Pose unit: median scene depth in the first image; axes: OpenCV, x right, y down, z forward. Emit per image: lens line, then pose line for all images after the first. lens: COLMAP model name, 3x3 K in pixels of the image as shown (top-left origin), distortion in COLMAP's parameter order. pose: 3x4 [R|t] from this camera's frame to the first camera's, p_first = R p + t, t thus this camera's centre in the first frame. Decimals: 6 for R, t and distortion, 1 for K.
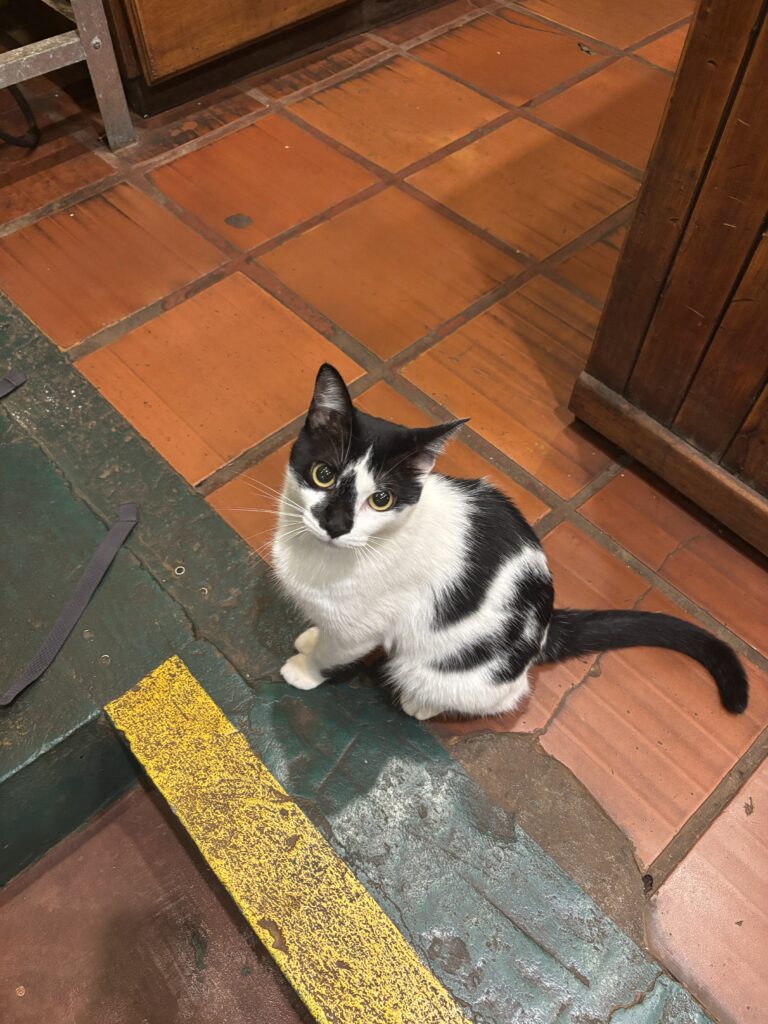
lens RADIAL K [[780.4, 0, 388.4], [0, 780.4, 508.4], [0, 0, 1]] dist [0.028318, 0.003695]
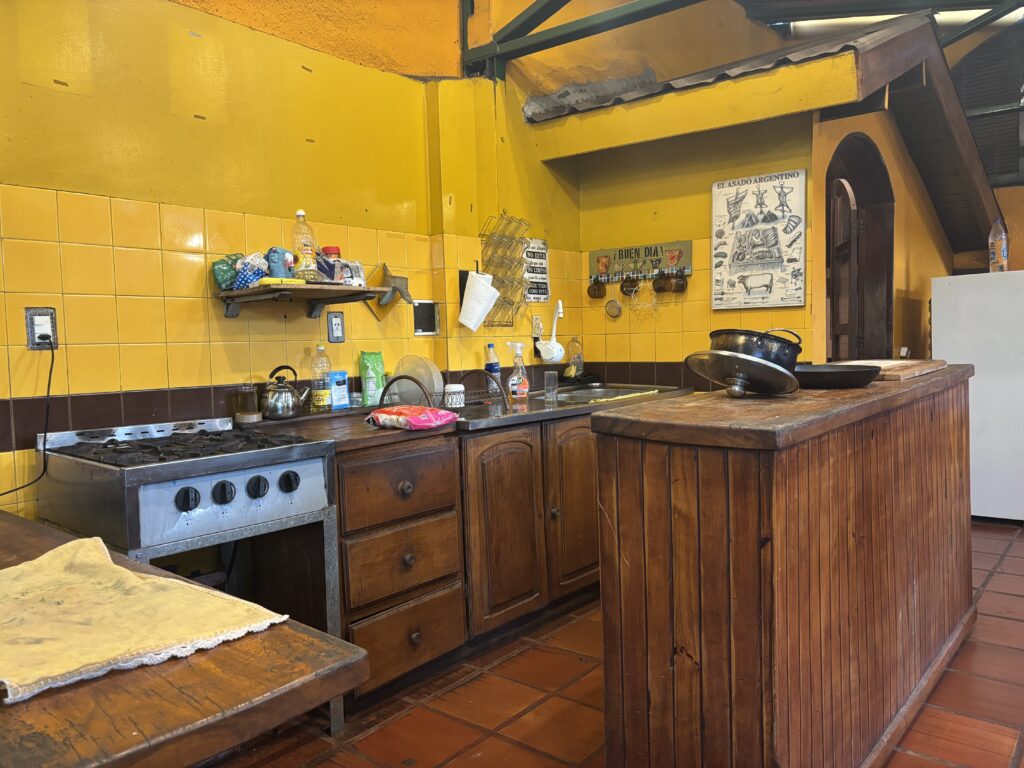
lens RADIAL K [[780.4, 0, 517.6], [0, 780.4, 377.3], [0, 0, 1]] dist [0.028318, 0.003695]
pose [[0.991042, -0.041940, 0.126792, -0.122962], [0.125315, 0.620255, -0.774326, 0.459422], [-0.046169, 0.783278, 0.619954, -0.733349]]
